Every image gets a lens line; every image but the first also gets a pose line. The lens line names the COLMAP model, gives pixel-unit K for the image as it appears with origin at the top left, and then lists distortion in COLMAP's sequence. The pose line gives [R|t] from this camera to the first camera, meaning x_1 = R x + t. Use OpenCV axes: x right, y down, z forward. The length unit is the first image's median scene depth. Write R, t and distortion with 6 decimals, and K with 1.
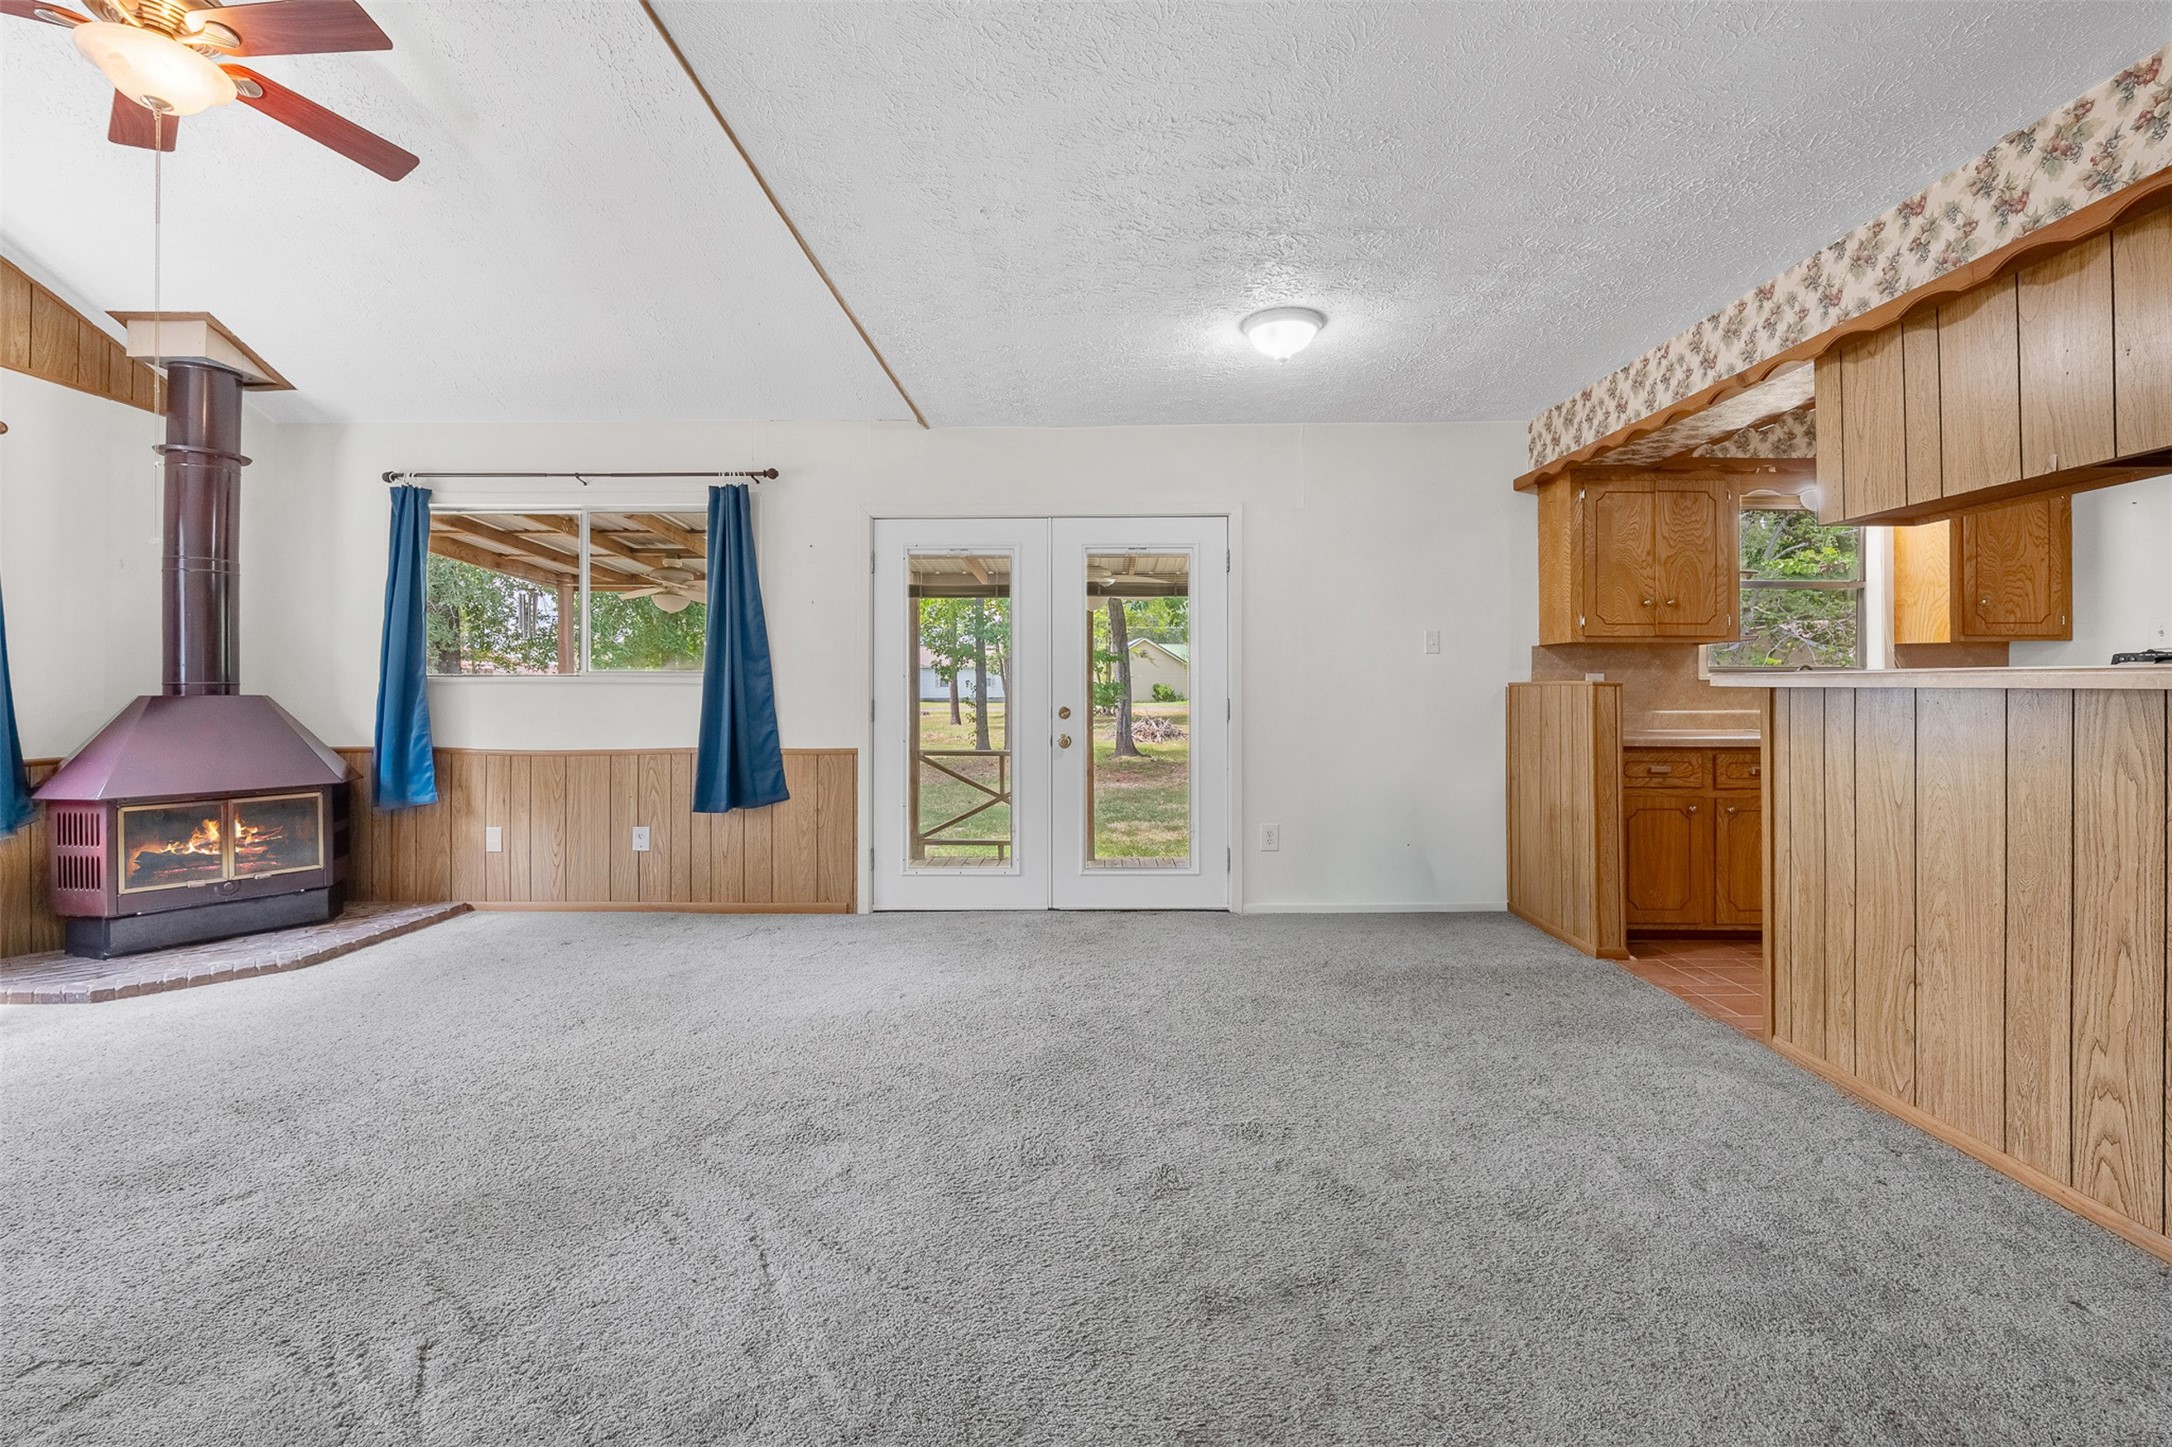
lens RADIAL K [[895.1, 0, 1097.7], [0, 895.1, 686.0], [0, 0, 1]] dist [-0.015937, 0.001184]
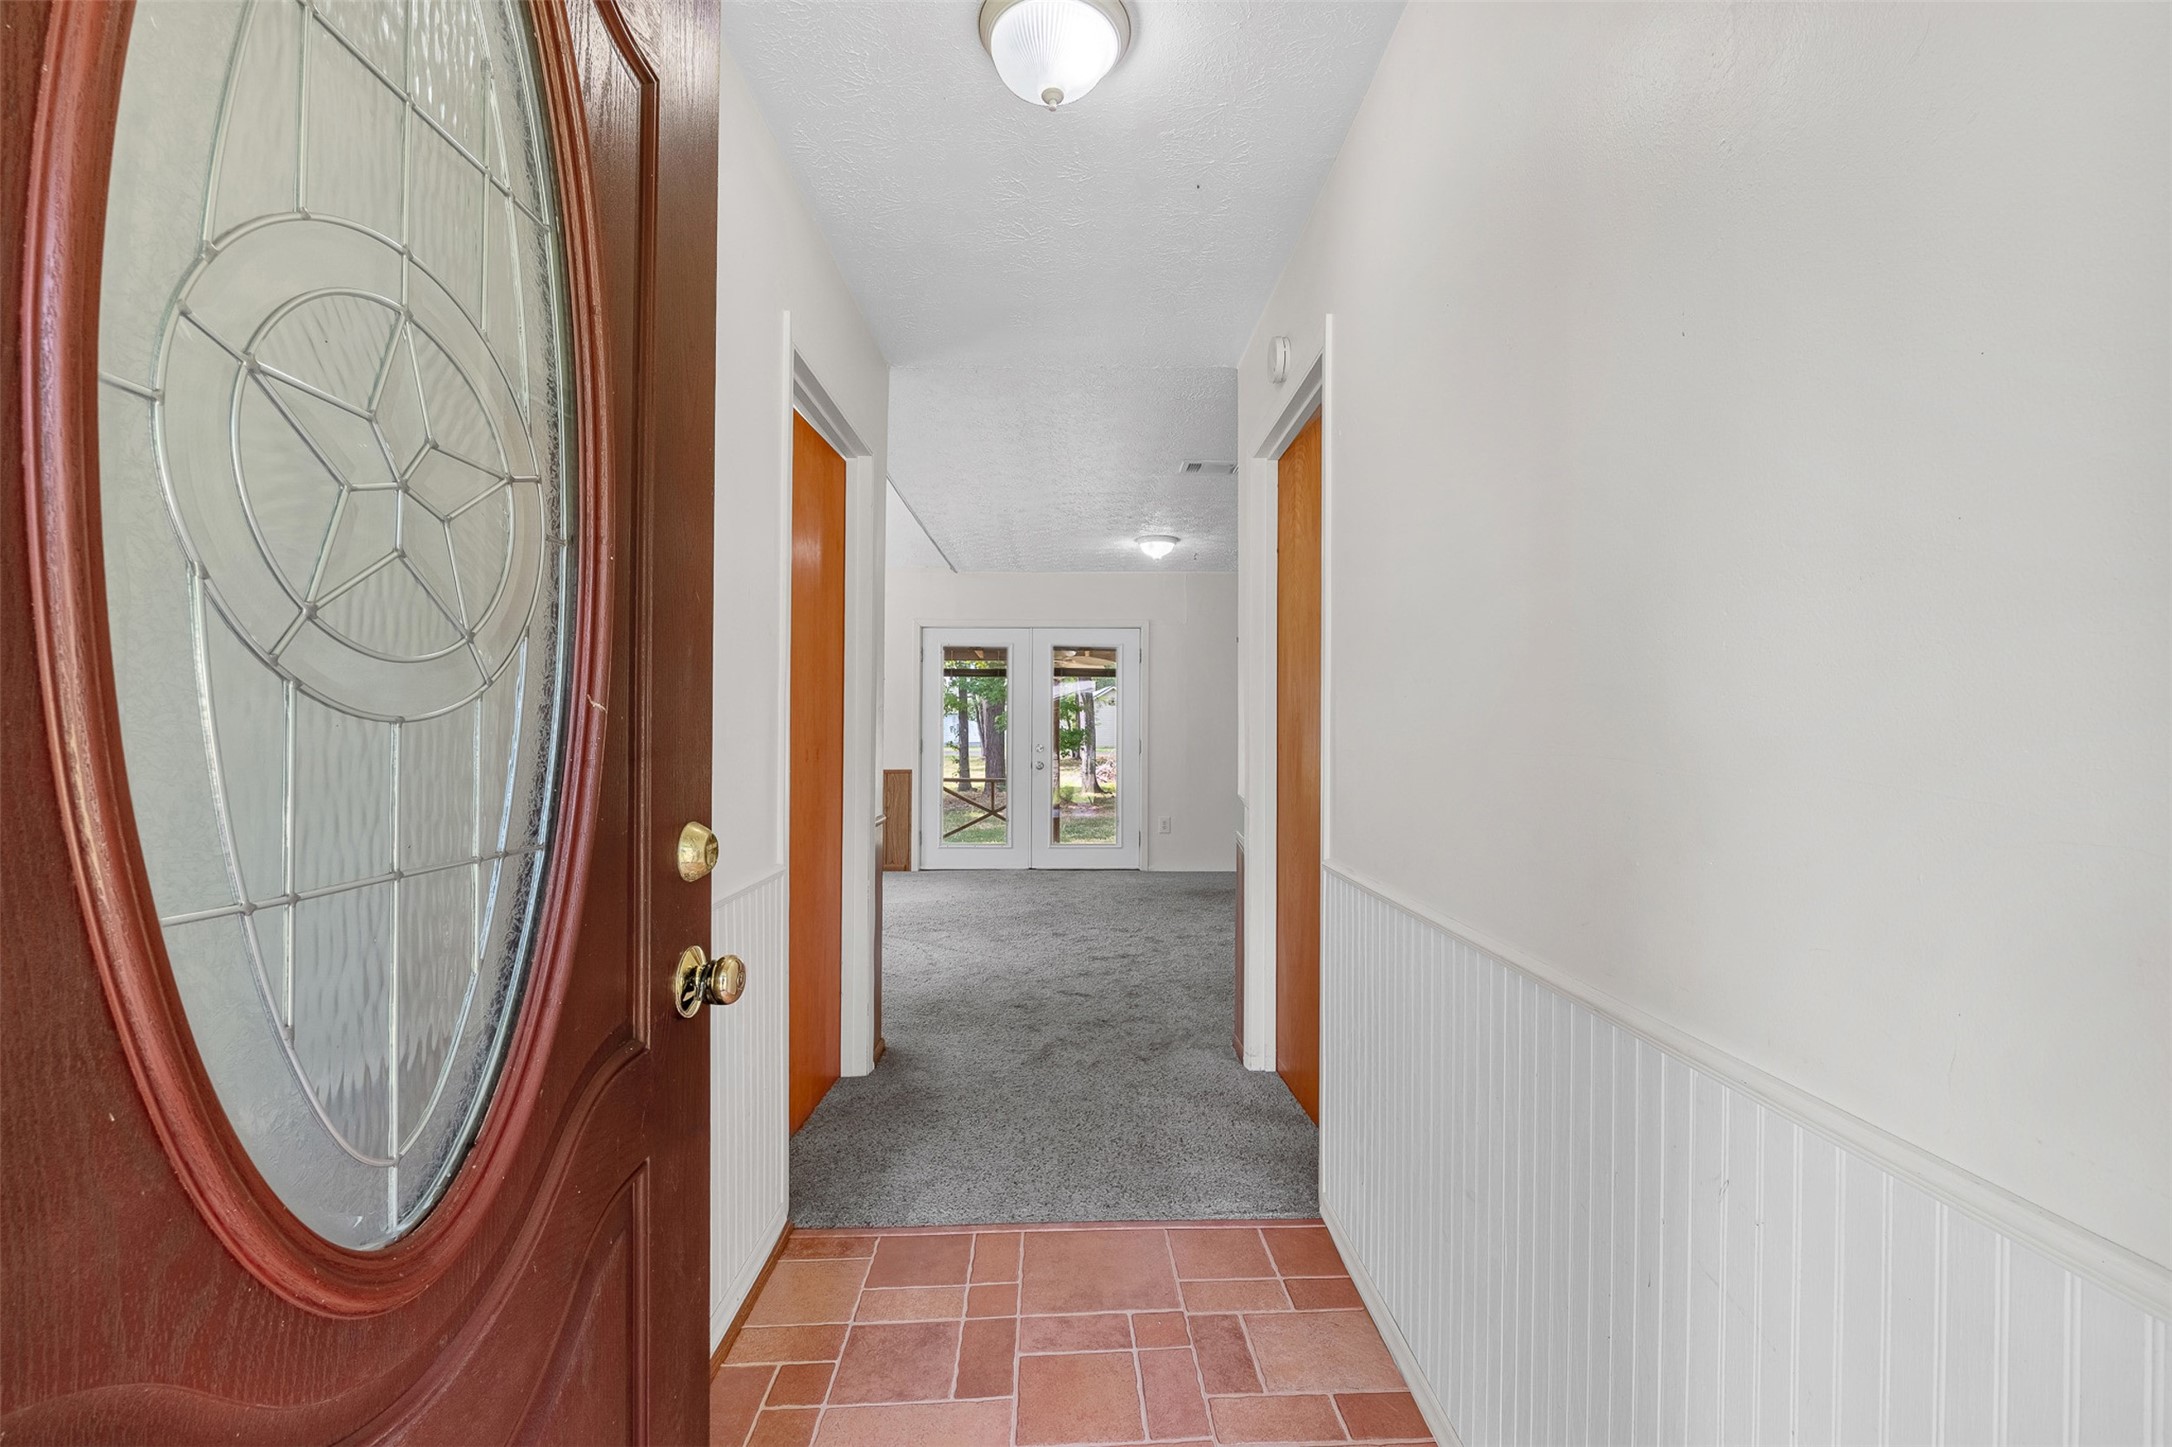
lens RADIAL K [[895.1, 0, 1096.0], [0, 895.1, 730.4], [0, 0, 1]] dist [-0.015937, 0.001184]
pose [[0.999520, 0.006909, 0.030202, 0.015908], [-0.006848, 0.999974, -0.002115, 0.000457], [-0.030216, 0.001907, 0.999542, -0.636245]]
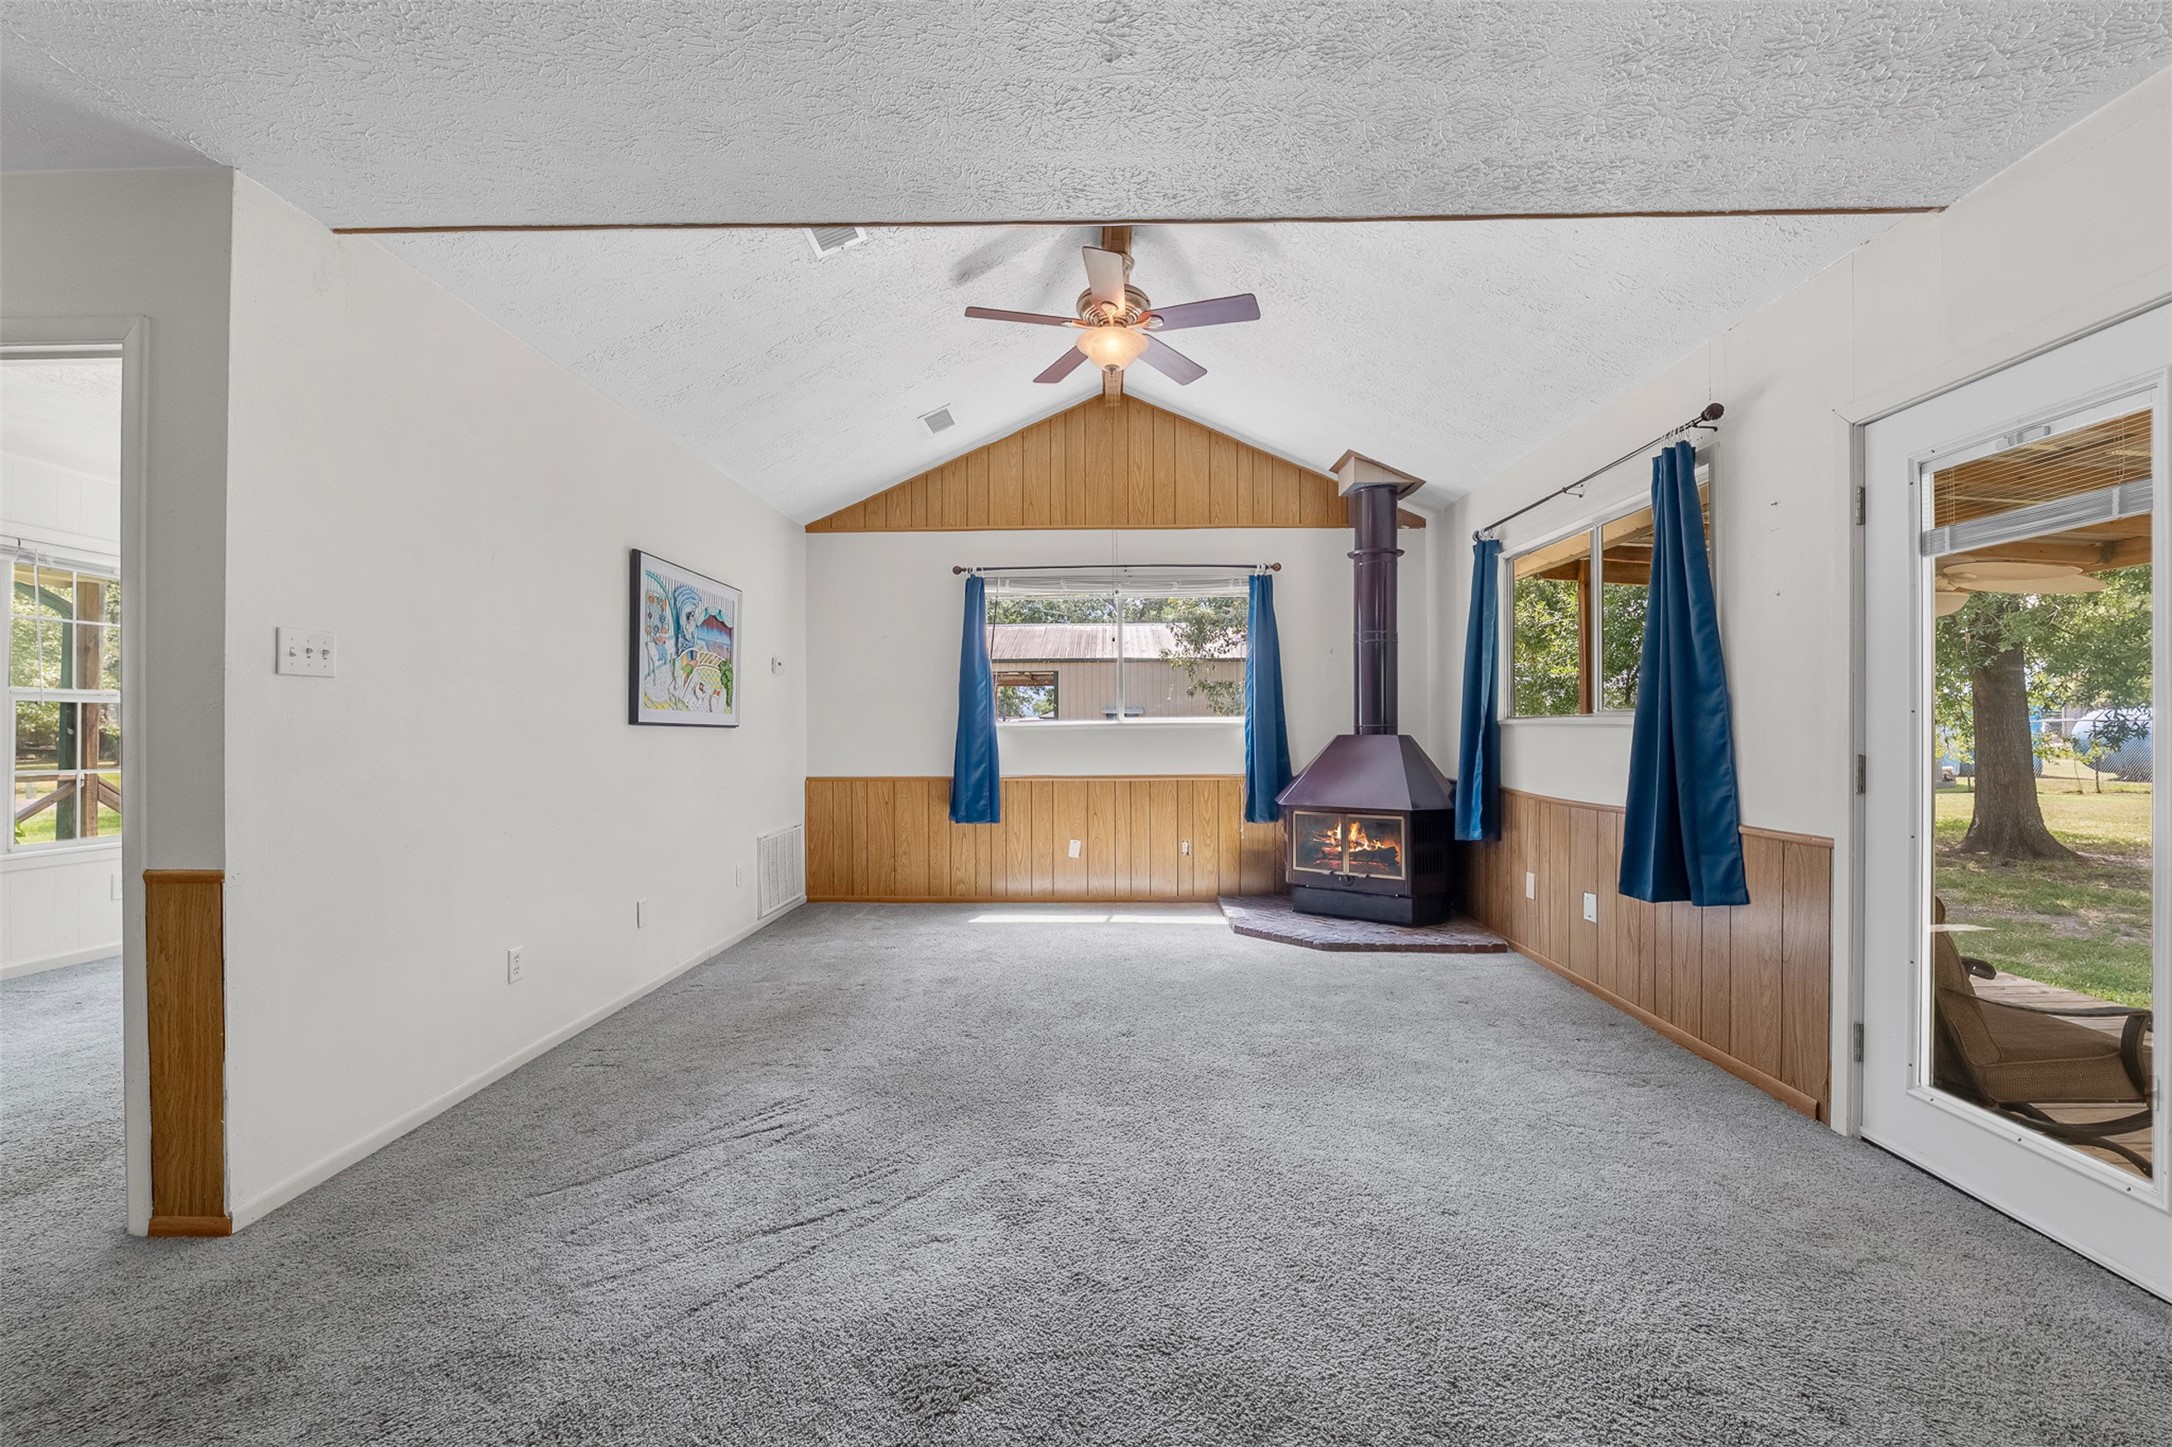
lens RADIAL K [[895.1, 0, 1091.3], [0, 895.1, 722.8], [0, 0, 1]] dist [-0.015937, 0.001184]
pose [[-0.019684, -0.003668, -0.999800, 0.307428], [0.002501, 0.999990, -0.003717, -0.003196], [0.999803, -0.002573, -0.019674, 0.541097]]
